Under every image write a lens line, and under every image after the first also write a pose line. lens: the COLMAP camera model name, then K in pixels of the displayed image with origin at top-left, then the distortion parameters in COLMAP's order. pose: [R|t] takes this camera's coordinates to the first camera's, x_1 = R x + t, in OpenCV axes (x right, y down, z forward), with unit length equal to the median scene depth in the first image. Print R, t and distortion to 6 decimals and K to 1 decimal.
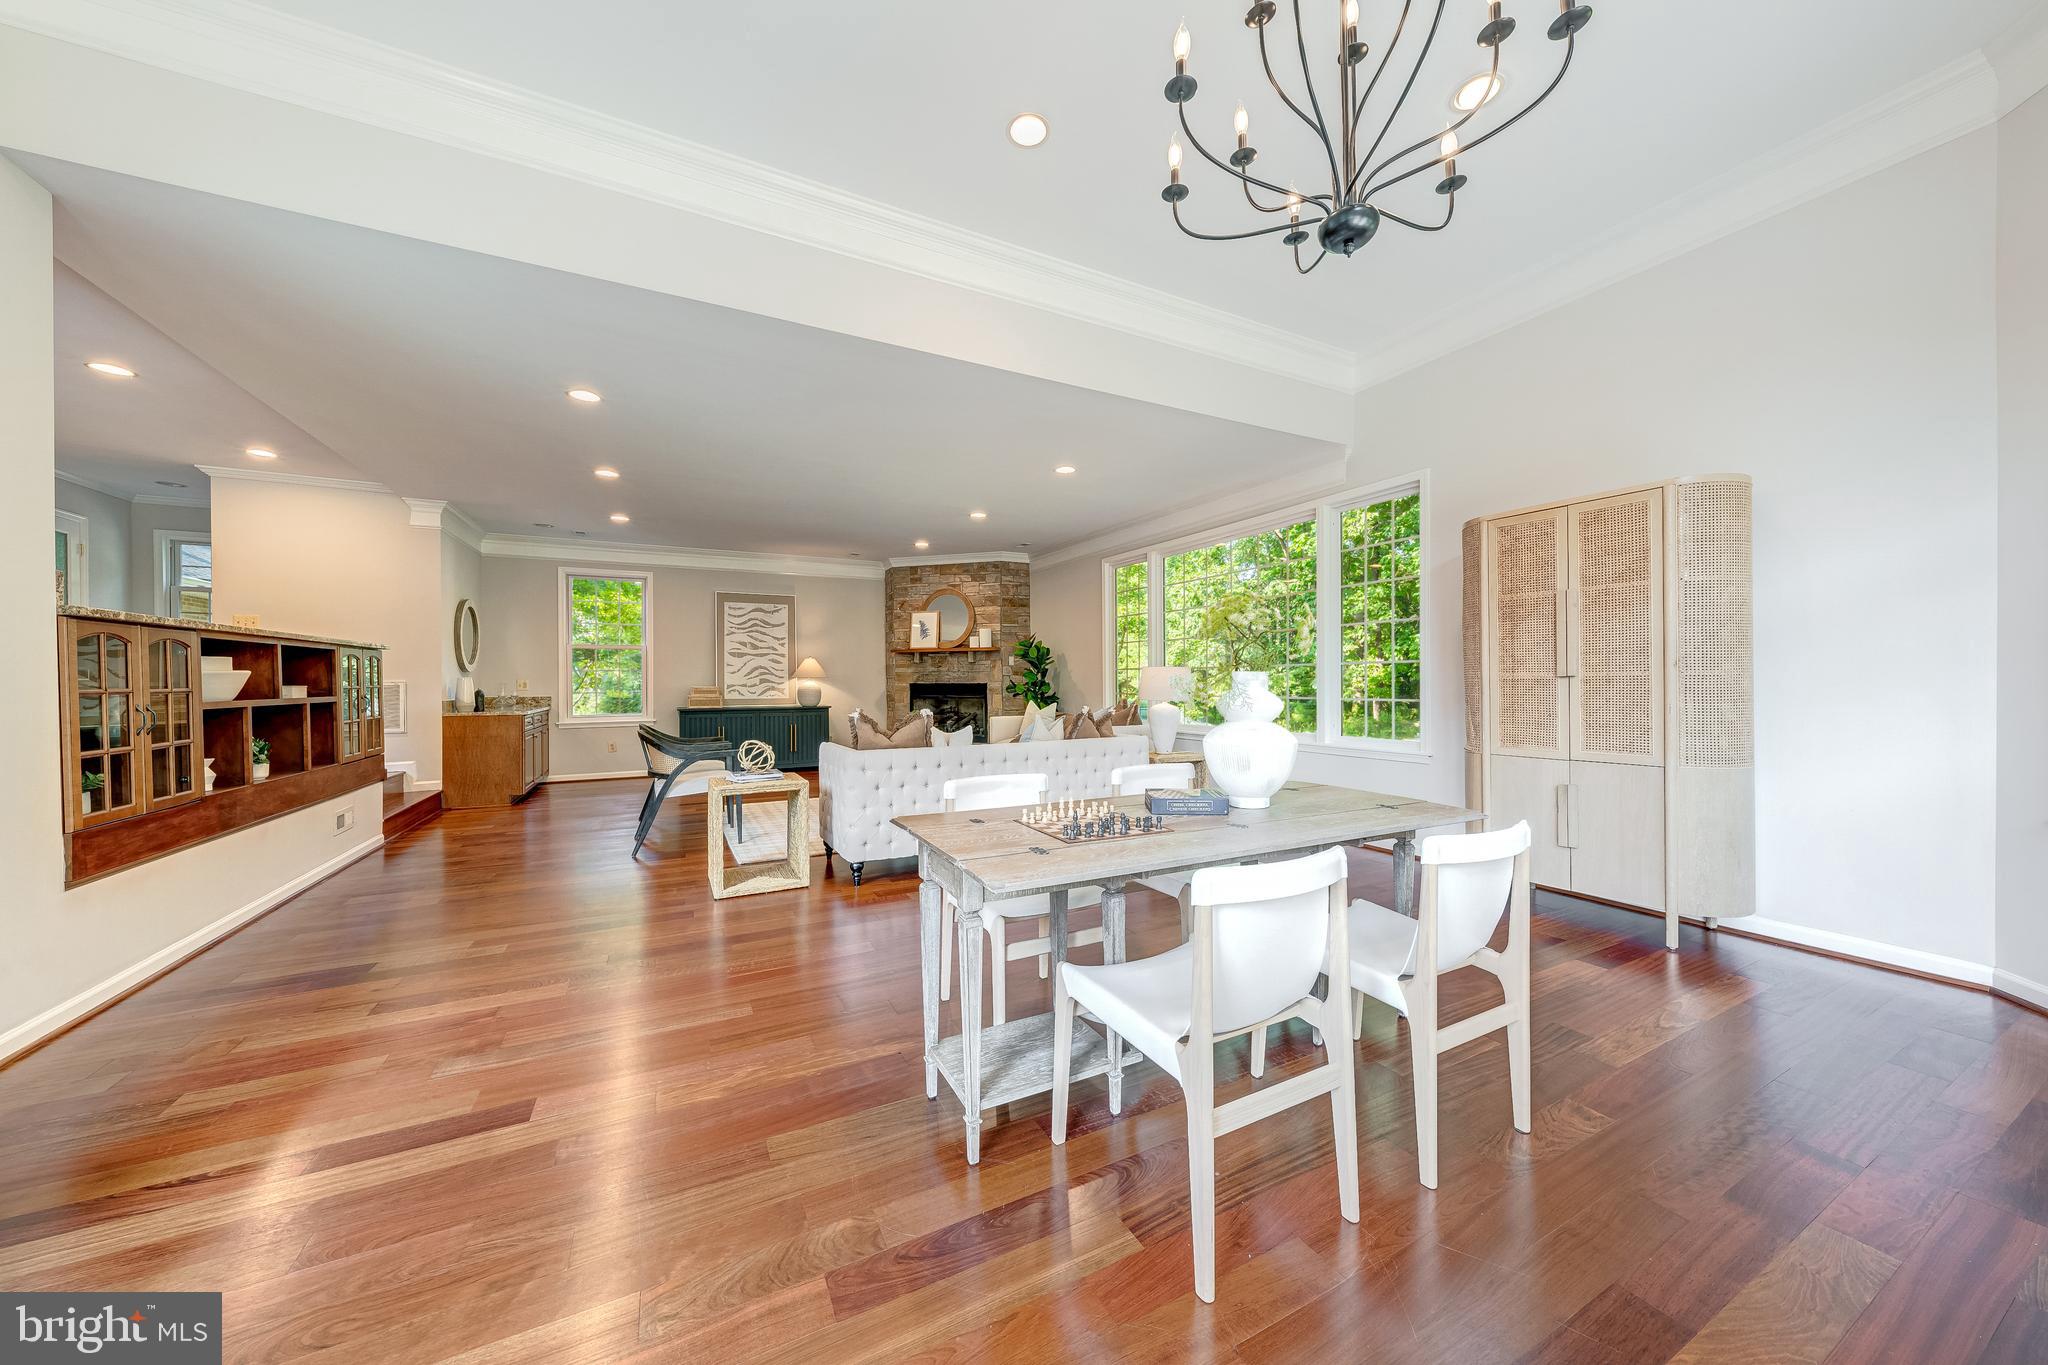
lens RADIAL K [[694.6, 0, 1005.7], [0, 694.6, 672.7], [0, 0, 1]] dist [-0.004773, -0.000023]
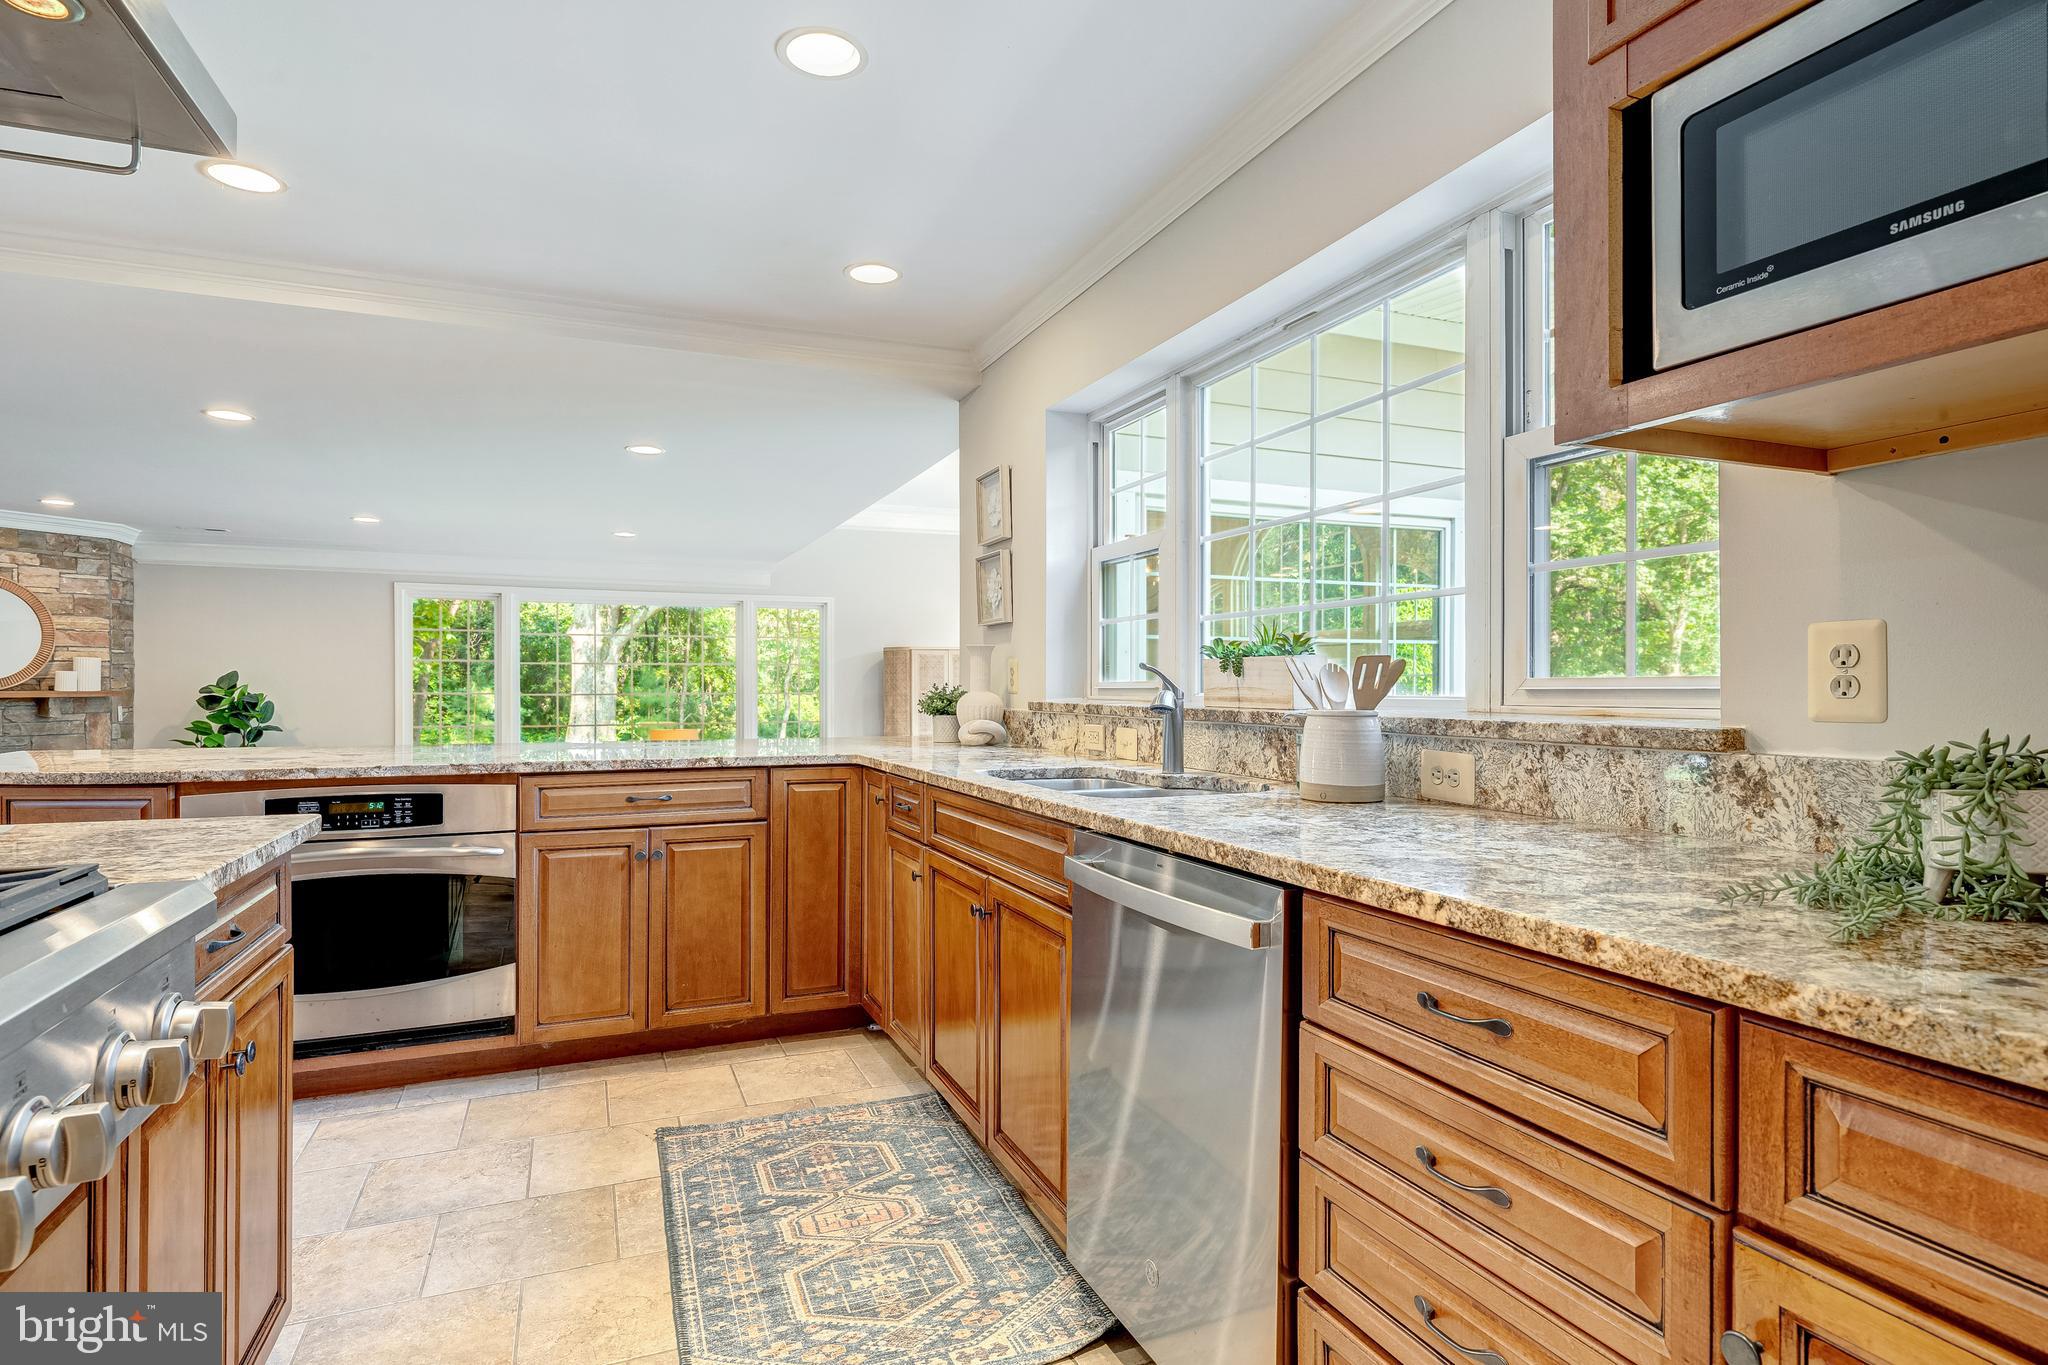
lens RADIAL K [[1054.7, 0, 1022.0], [0, 1054.7, 691.2], [0, 0, 1]] dist [-0.000480, 0.001200]
pose [[0.055965, -0.004822, 0.998421, -0.827608], [-0.014145, 0.999884, 0.005622, -0.050406], [-0.998333, -0.014437, 0.055891, 0.196233]]
